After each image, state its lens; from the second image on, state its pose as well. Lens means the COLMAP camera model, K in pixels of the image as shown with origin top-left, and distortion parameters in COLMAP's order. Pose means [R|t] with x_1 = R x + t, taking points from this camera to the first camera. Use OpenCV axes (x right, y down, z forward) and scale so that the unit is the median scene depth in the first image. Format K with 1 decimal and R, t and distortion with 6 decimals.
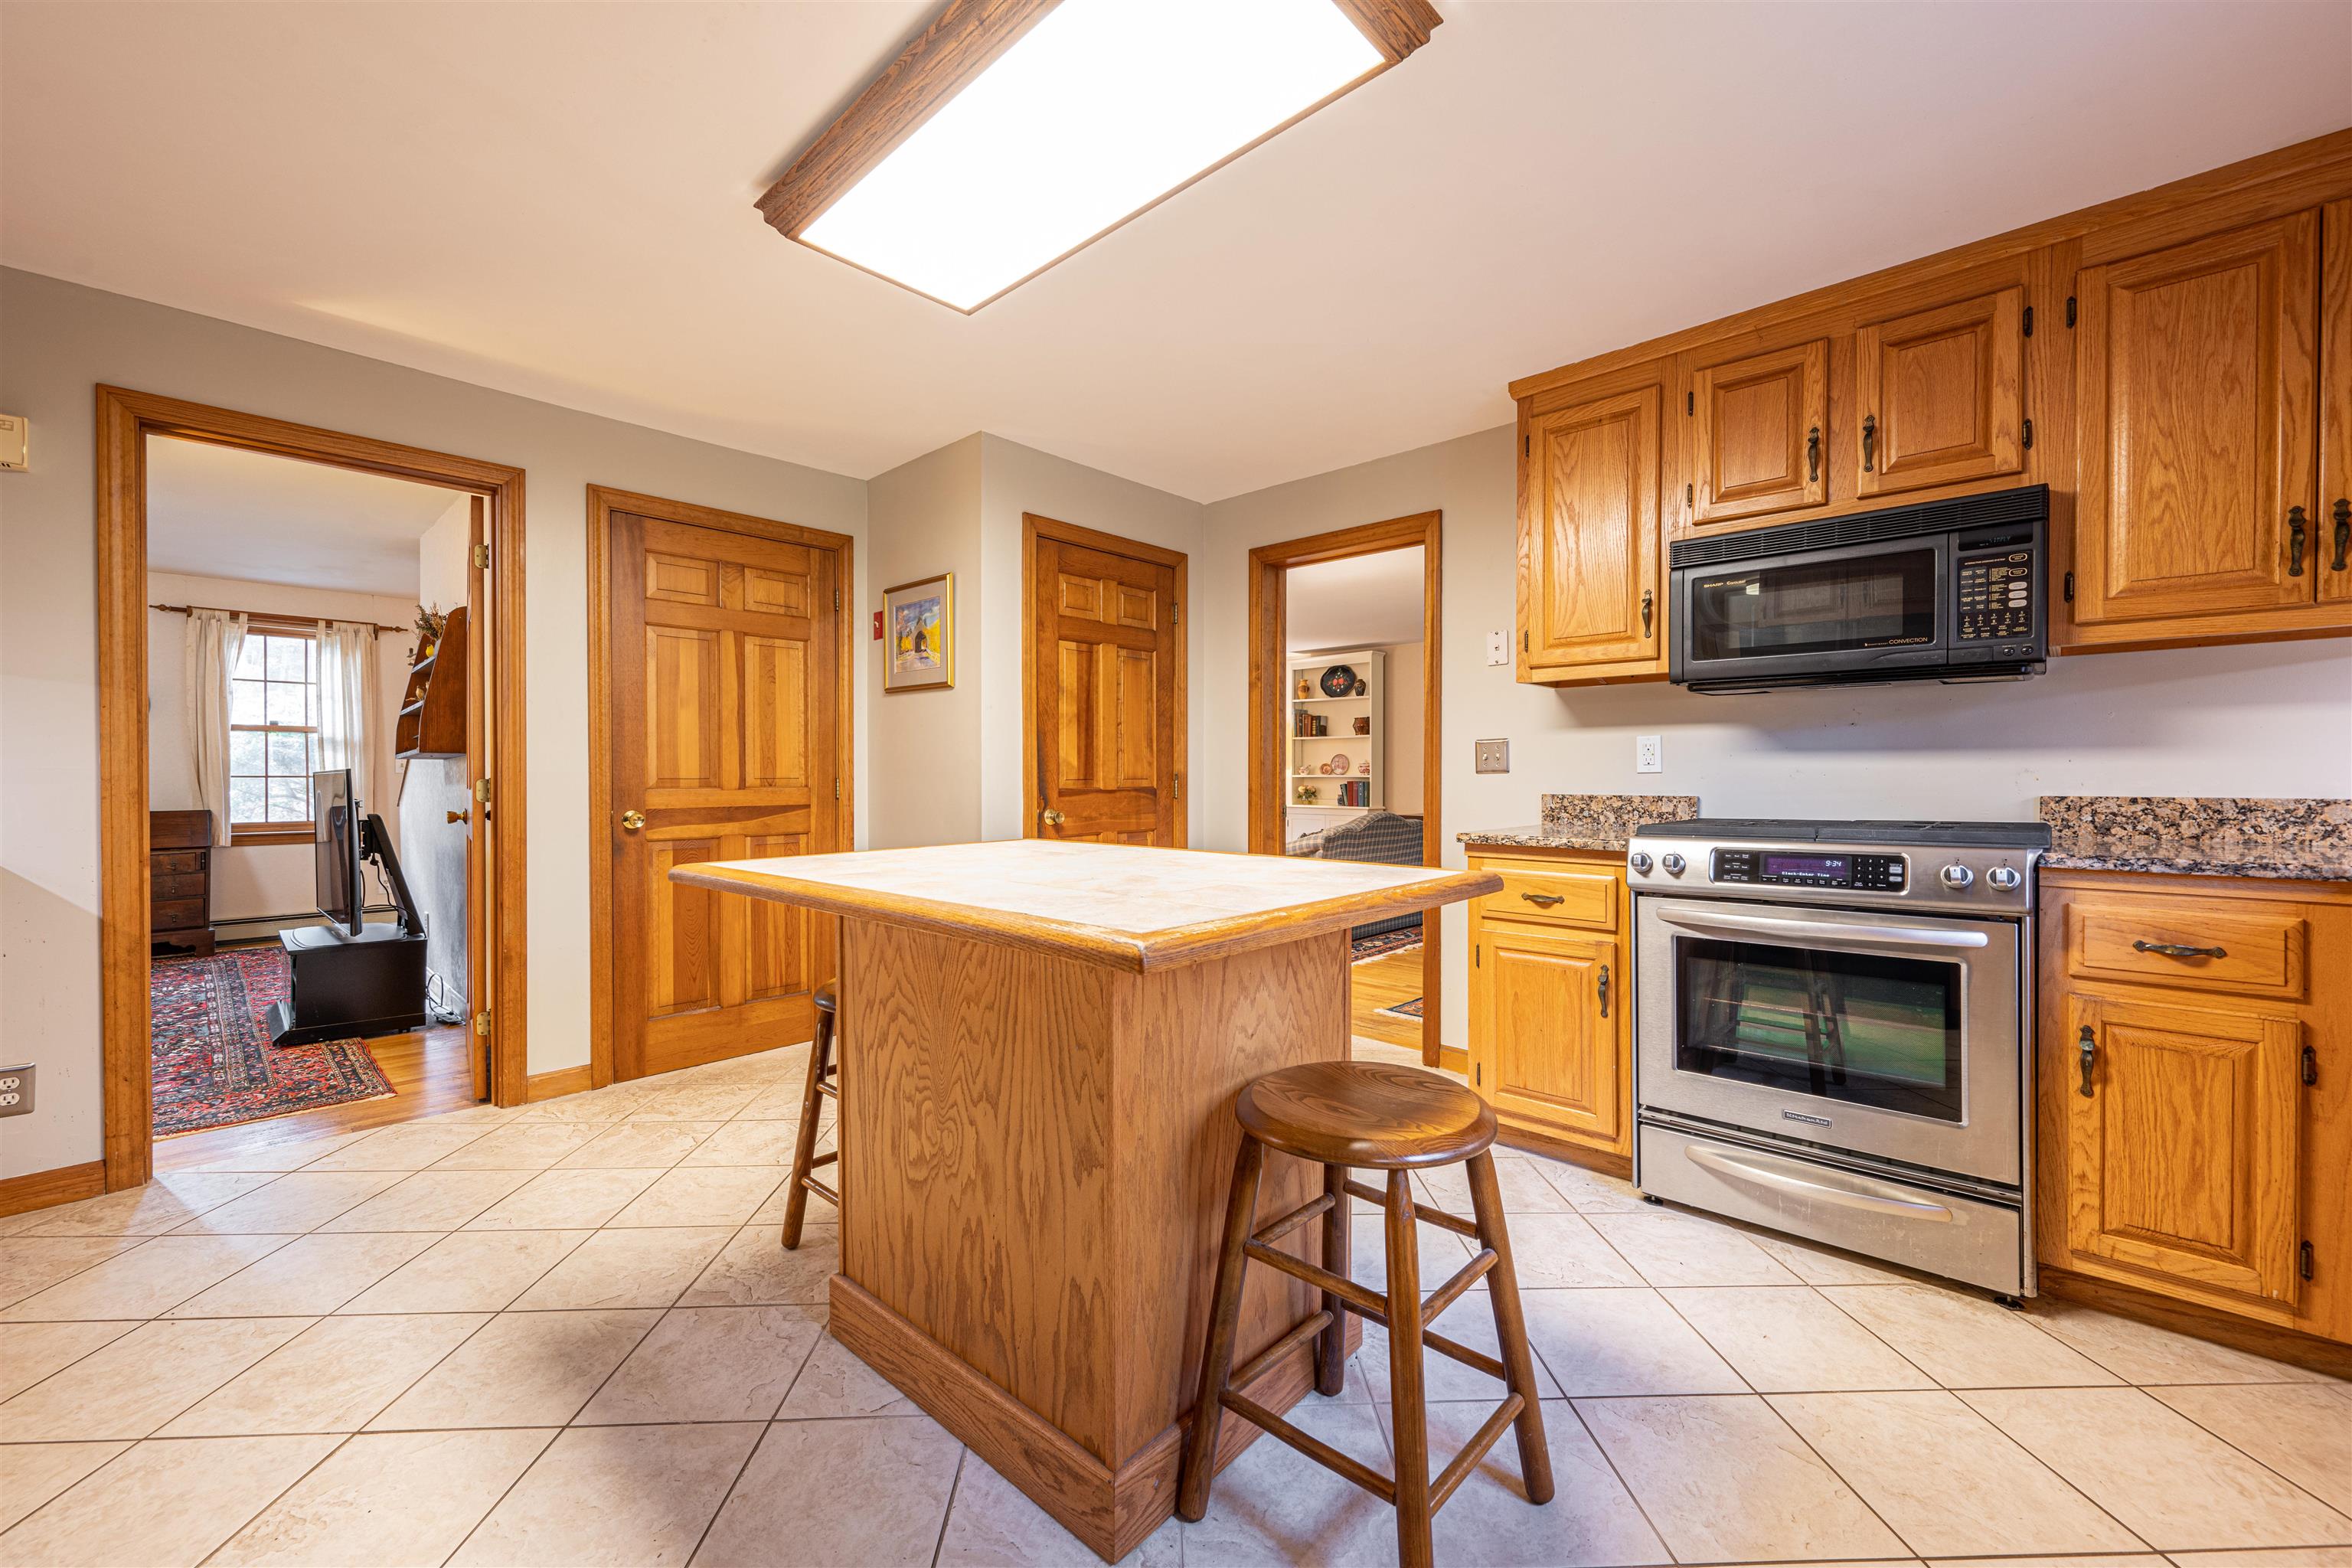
lens RADIAL K [[923.0, 0, 1181.1], [0, 923.0, 782.5], [0, 0, 1]] dist [-0.001739, 0.000271]
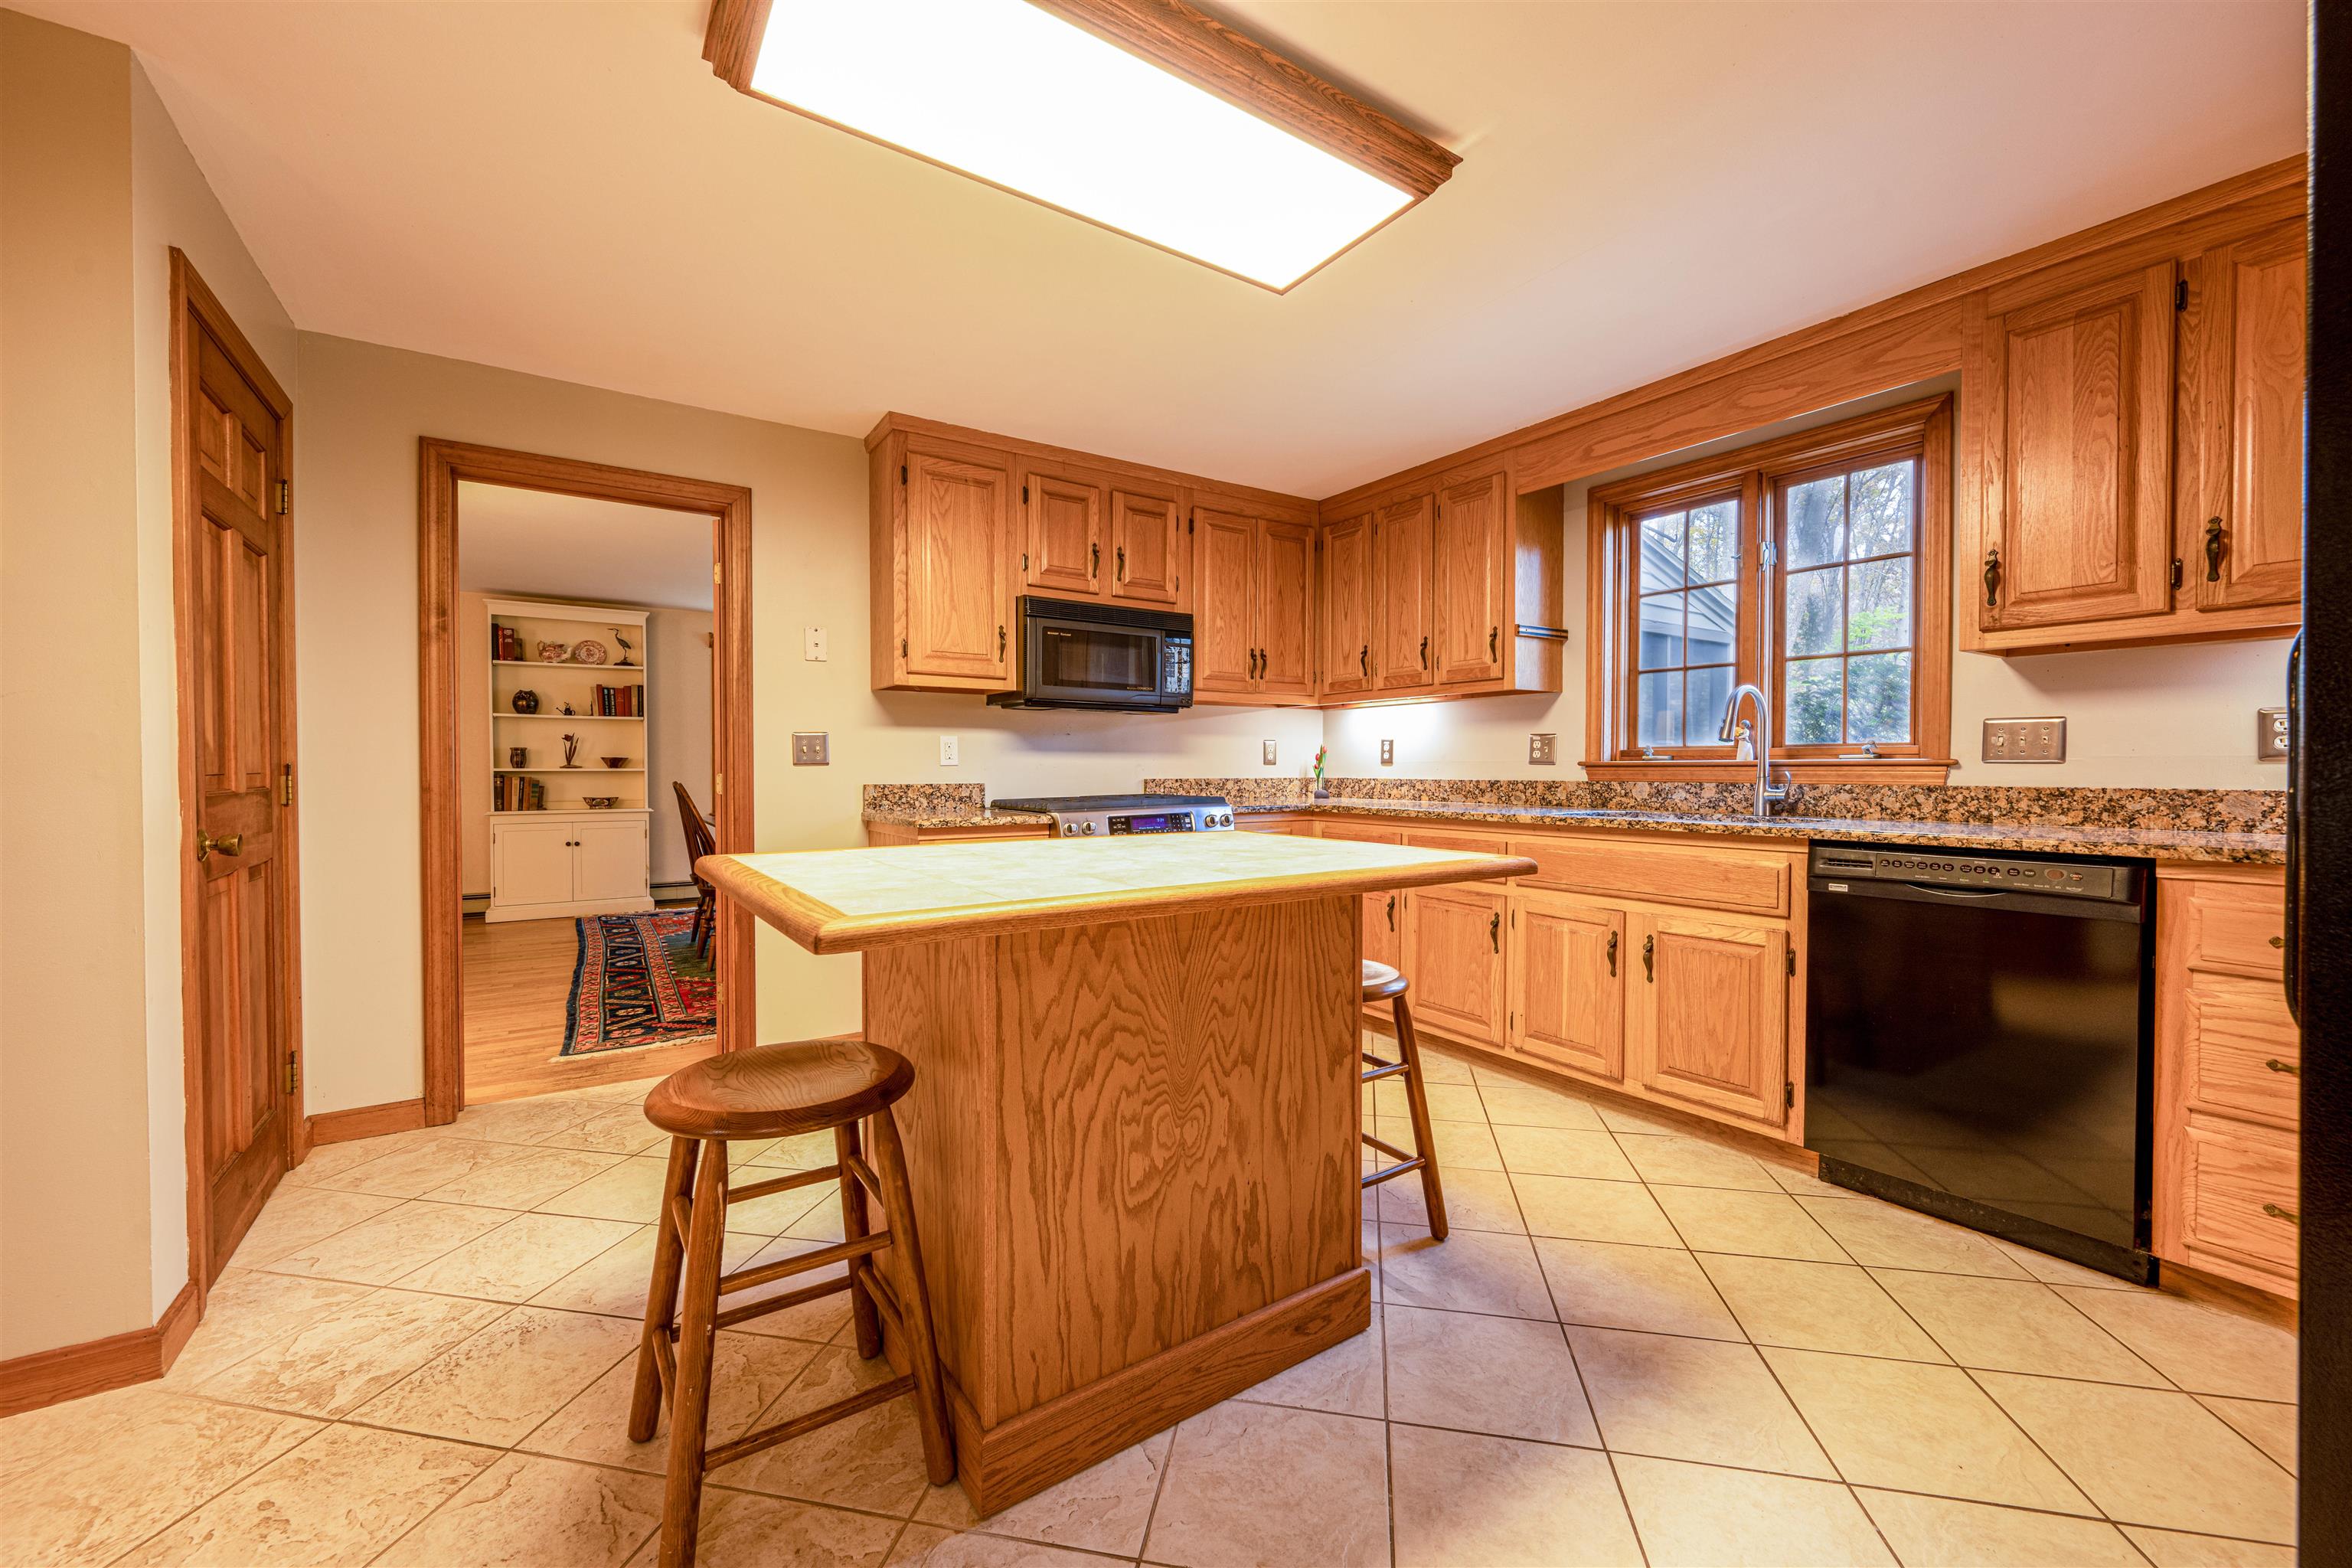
lens RADIAL K [[923.0, 0, 1181.1], [0, 923.0, 782.5], [0, 0, 1]] dist [-0.001739, 0.000271]
pose [[0.225337, -0.014313, 0.974176, -0.680326], [0.008705, 0.999882, 0.012677, -0.000684], [-0.974242, 0.005624, 0.225435, 0.435628]]
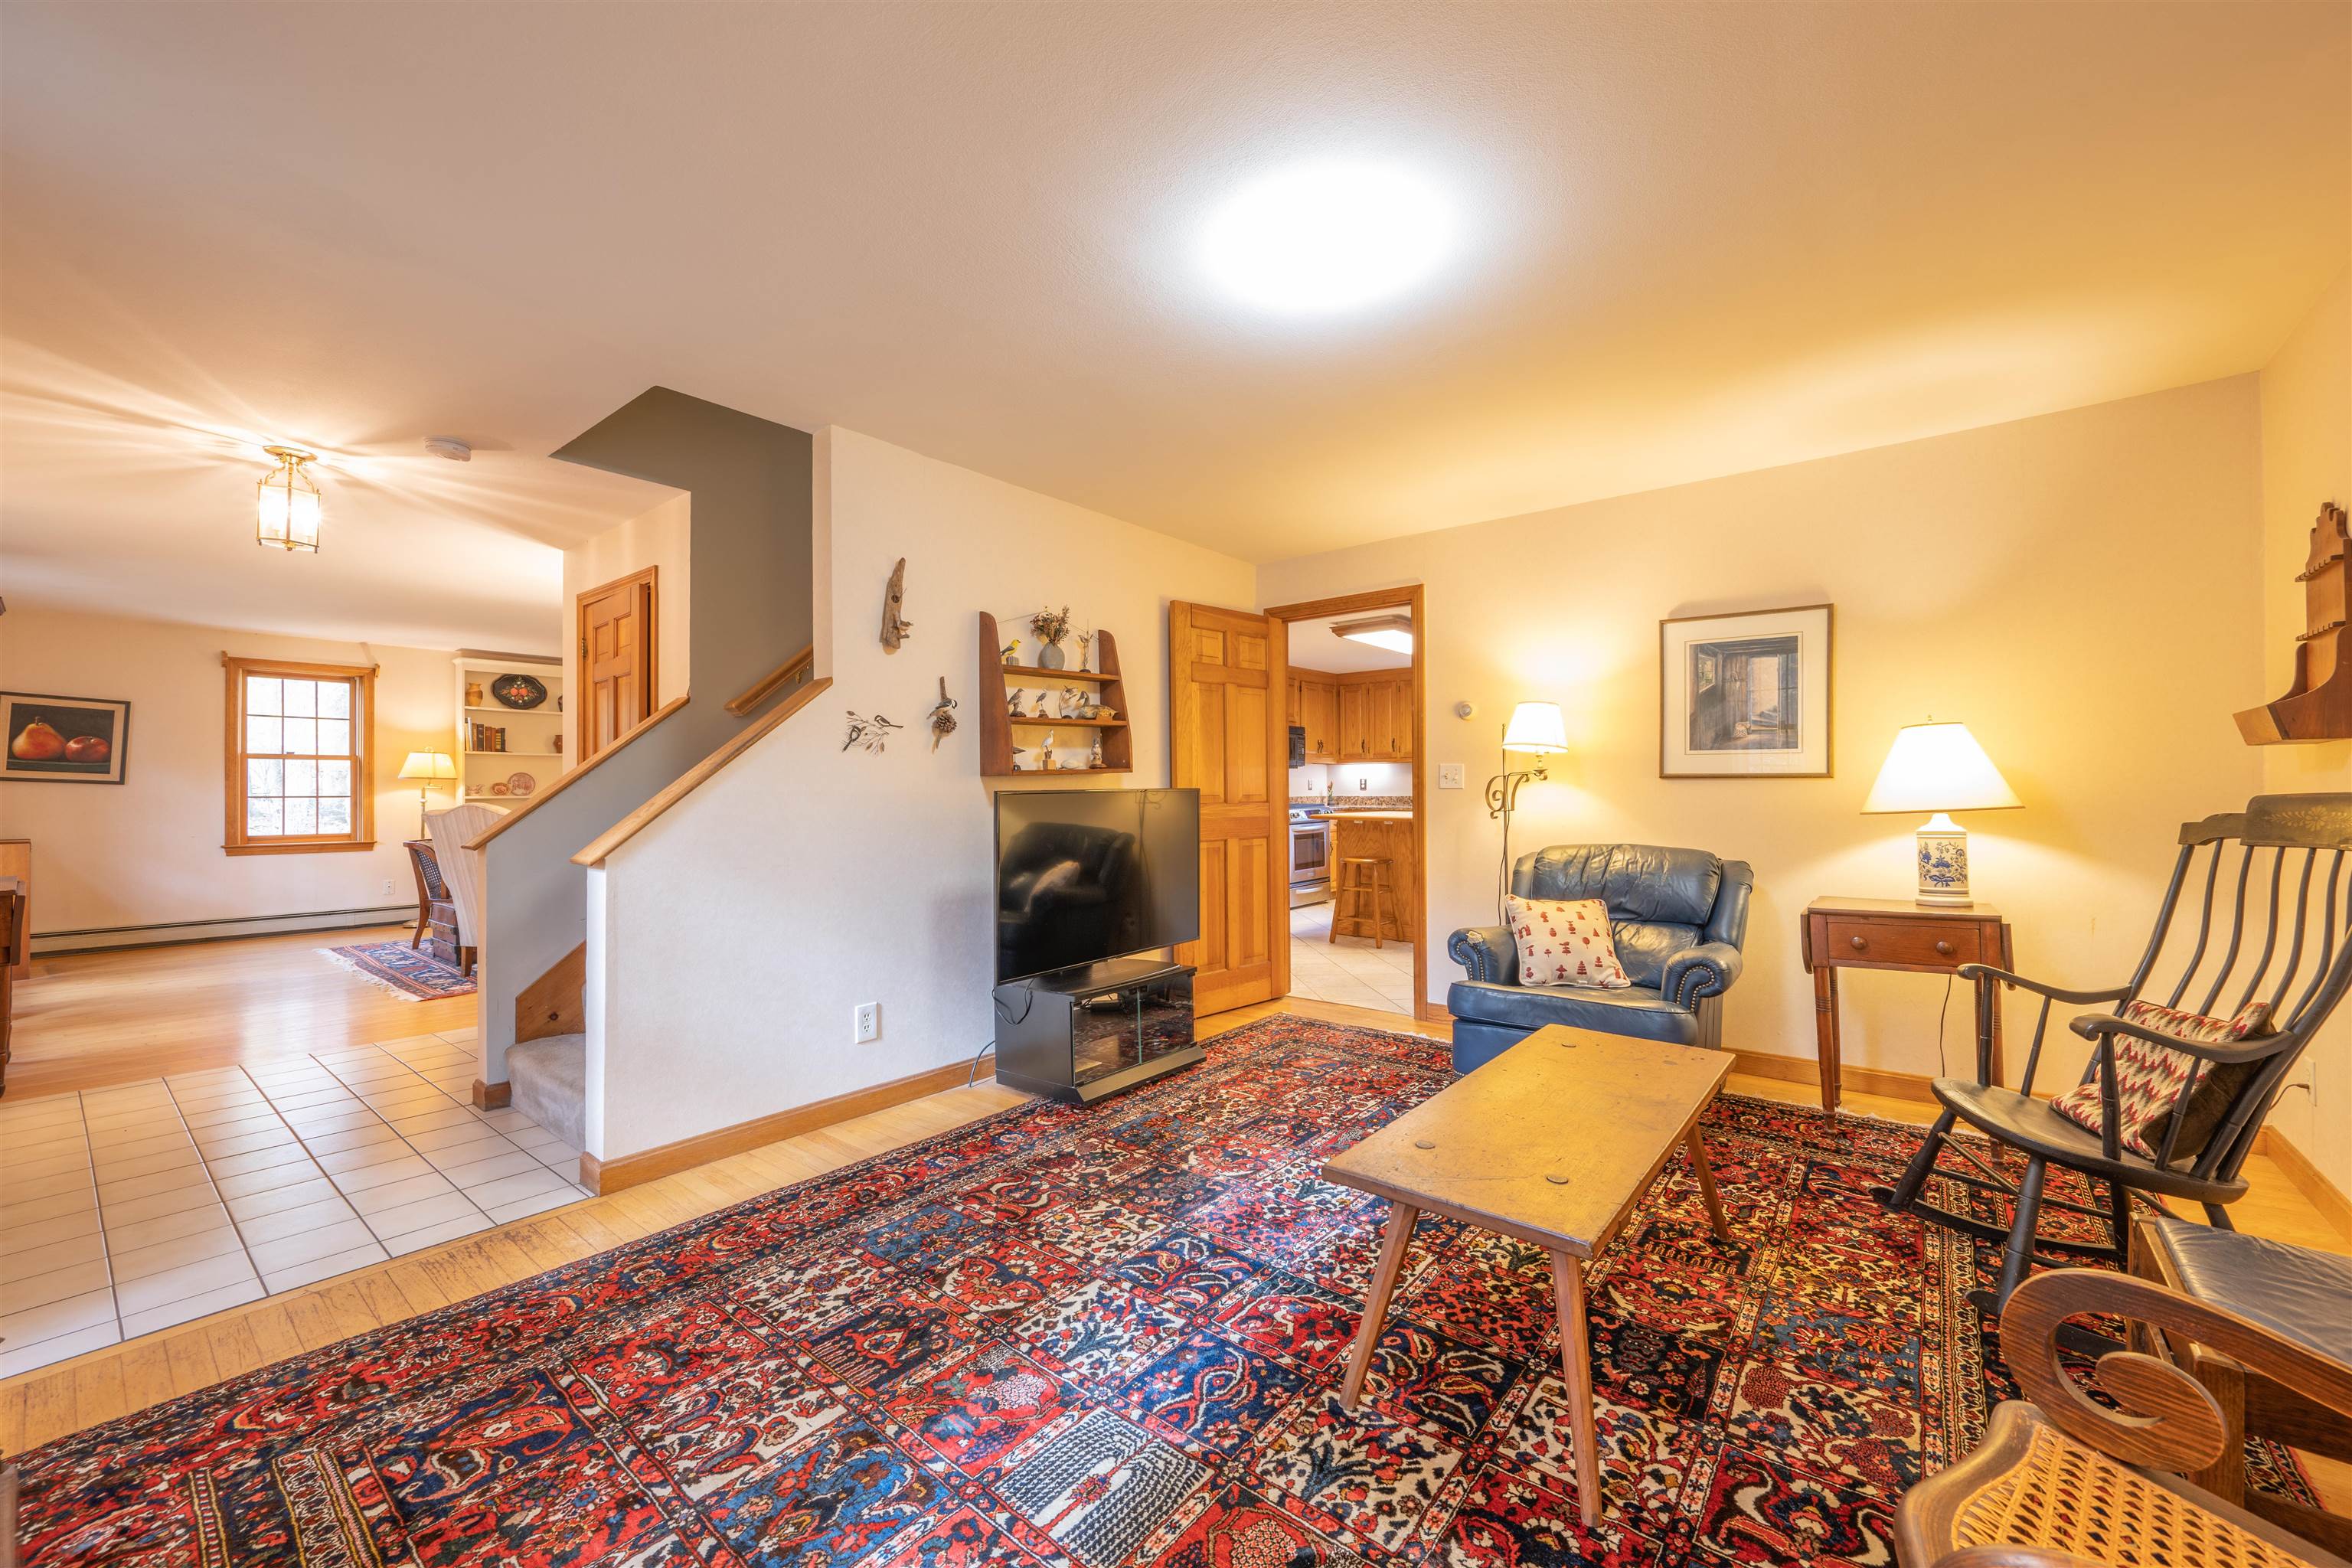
lens RADIAL K [[923.0, 0, 1181.1], [0, 923.0, 782.5], [0, 0, 1]] dist [-0.001739, 0.000271]
pose [[-0.071371, 0.010484, 0.997395, -2.587795], [0.013150, 0.999868, -0.009569, -0.012095], [-0.997363, 0.012433, -0.071500, 1.413166]]
